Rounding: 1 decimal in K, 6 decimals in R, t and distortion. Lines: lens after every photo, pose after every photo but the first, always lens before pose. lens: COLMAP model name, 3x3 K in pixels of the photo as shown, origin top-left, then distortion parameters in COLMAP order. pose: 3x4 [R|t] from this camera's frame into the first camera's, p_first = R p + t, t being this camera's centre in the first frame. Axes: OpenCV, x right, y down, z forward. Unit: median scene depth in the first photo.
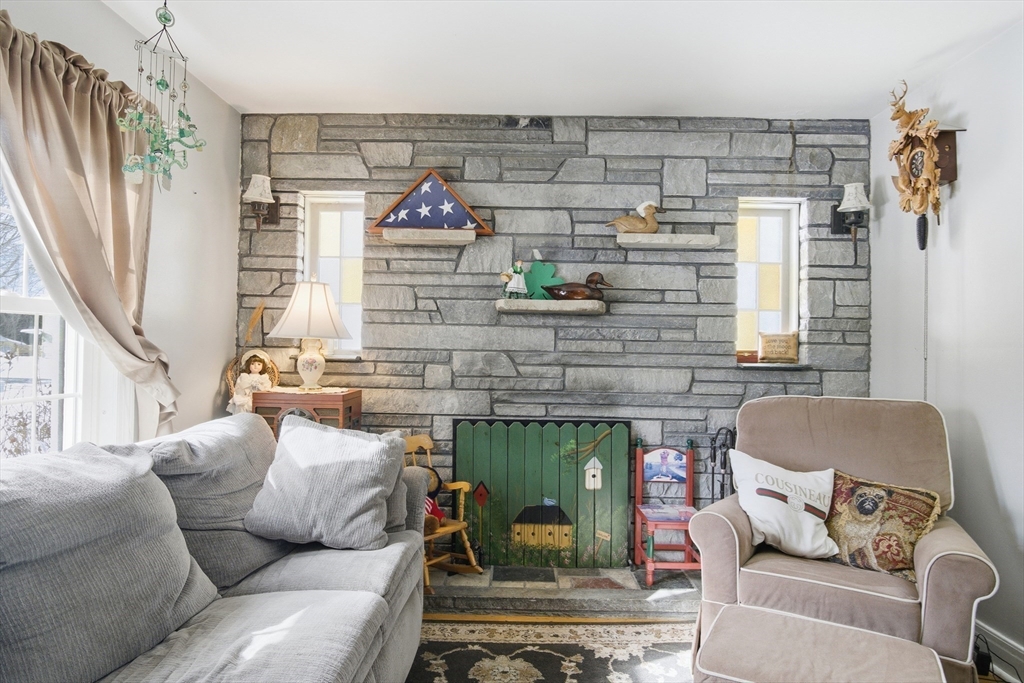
lens RADIAL K [[573.0, 0, 512.0], [0, 573.0, 341.5], [0, 0, 1]] dist [-0.014694, -0.003380]
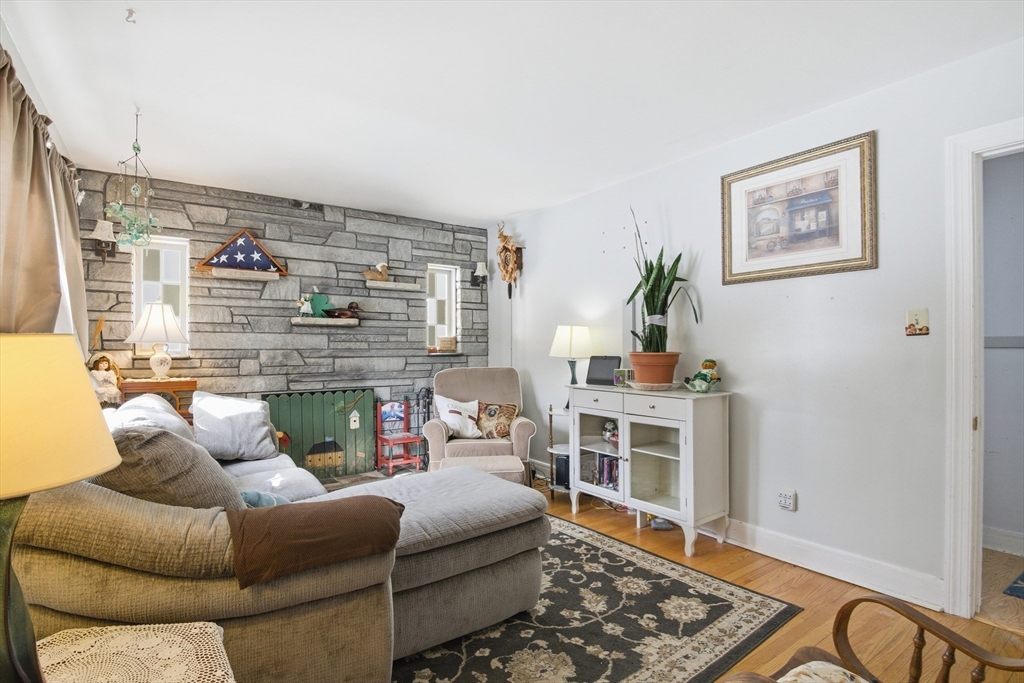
lens RADIAL K [[502.4, 0, 499.4], [0, 502.4, 346.4], [0, 0, 1]] dist [-0.011247, -0.009670]
pose [[0.816097, -0.018161, 0.577630, -0.359289], [0.009779, 0.999797, 0.017617, -0.010821], [-0.577832, -0.008729, 0.816109, -0.464509]]
